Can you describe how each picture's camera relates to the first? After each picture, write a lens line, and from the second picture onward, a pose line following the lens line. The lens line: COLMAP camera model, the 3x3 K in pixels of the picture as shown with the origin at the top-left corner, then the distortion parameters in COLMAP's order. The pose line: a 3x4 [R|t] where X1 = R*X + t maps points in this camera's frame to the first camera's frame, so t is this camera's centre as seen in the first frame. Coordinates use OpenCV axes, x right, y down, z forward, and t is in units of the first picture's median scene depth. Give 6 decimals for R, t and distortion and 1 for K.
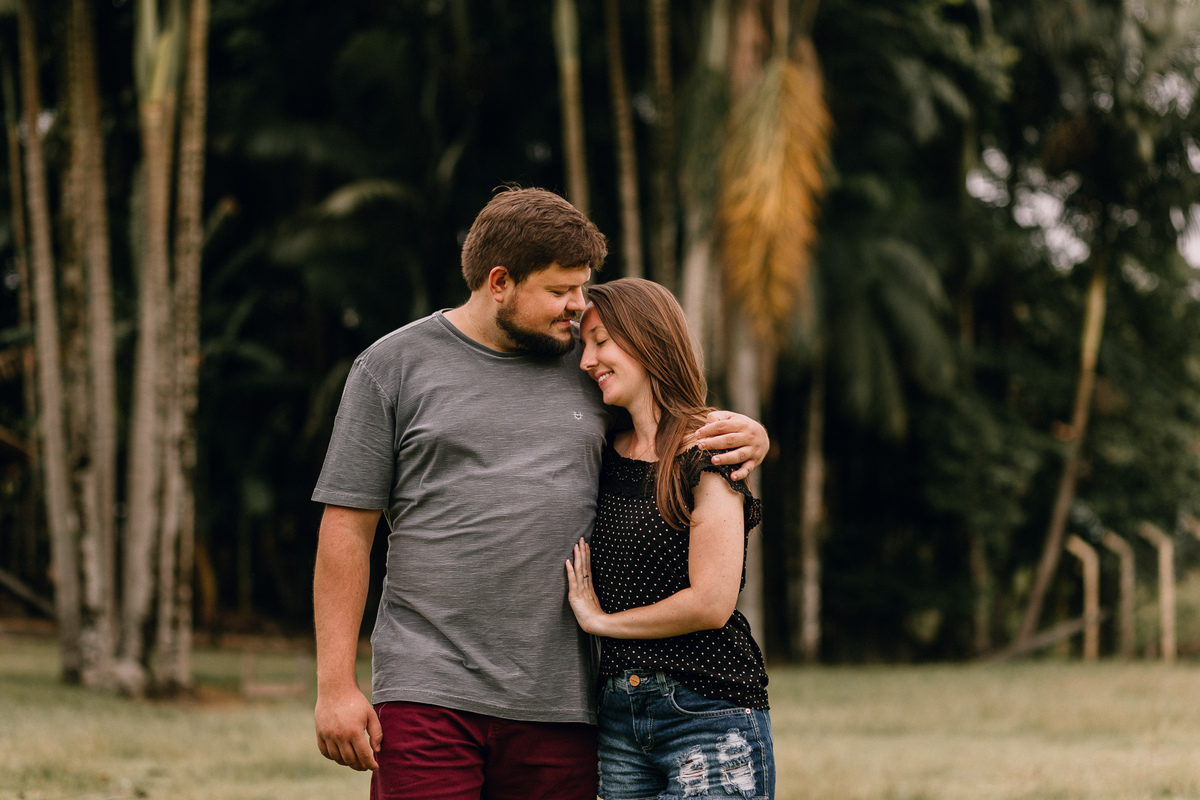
lens RADIAL K [[2983.2, 0, 598.4], [0, 2983.2, 393.9], [0, 0, 1]] dist [0.063225, 0.000000]
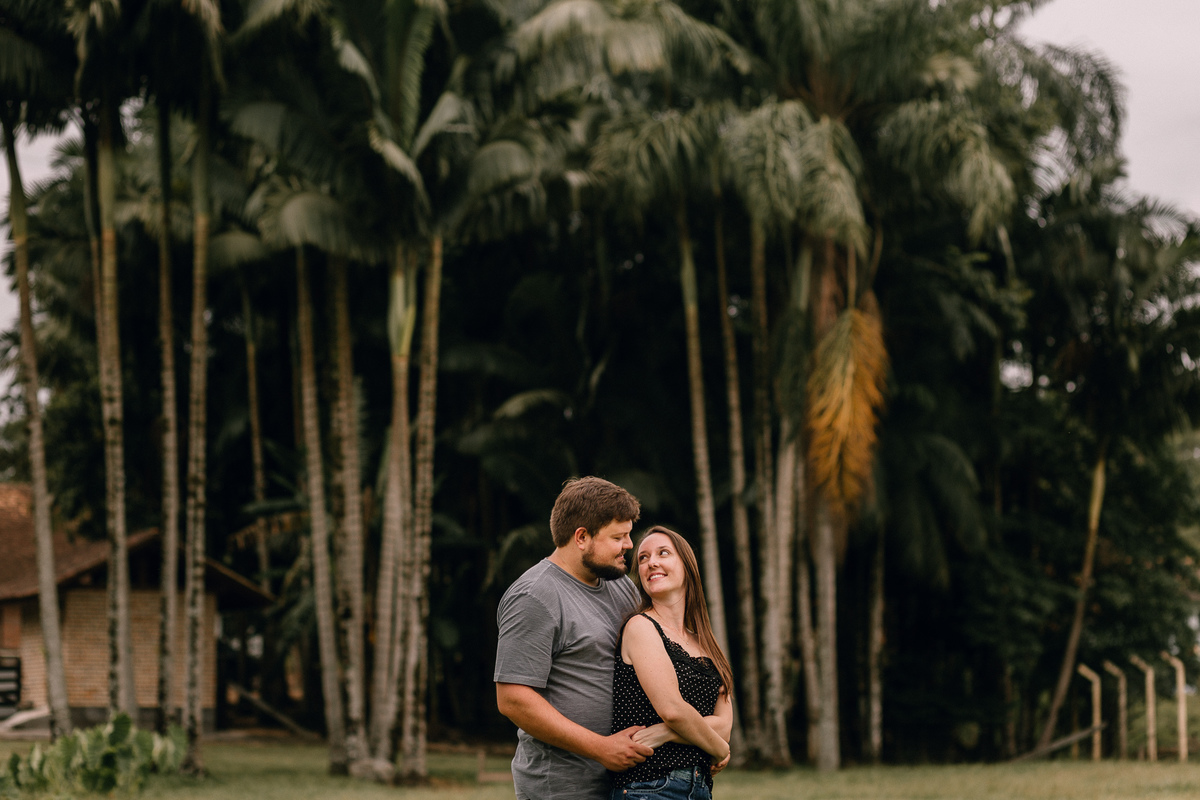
lens RADIAL K [[2983.2, 0, 602.1], [0, 2983.2, 407.1], [0, 0, 1]] dist [0.063225, 0.000000]
pose [[0.999797, -0.002710, -0.019945, -0.021595], [0.002069, 0.999483, -0.032079, -0.022461], [0.020022, 0.032031, 0.999286, -0.302043]]
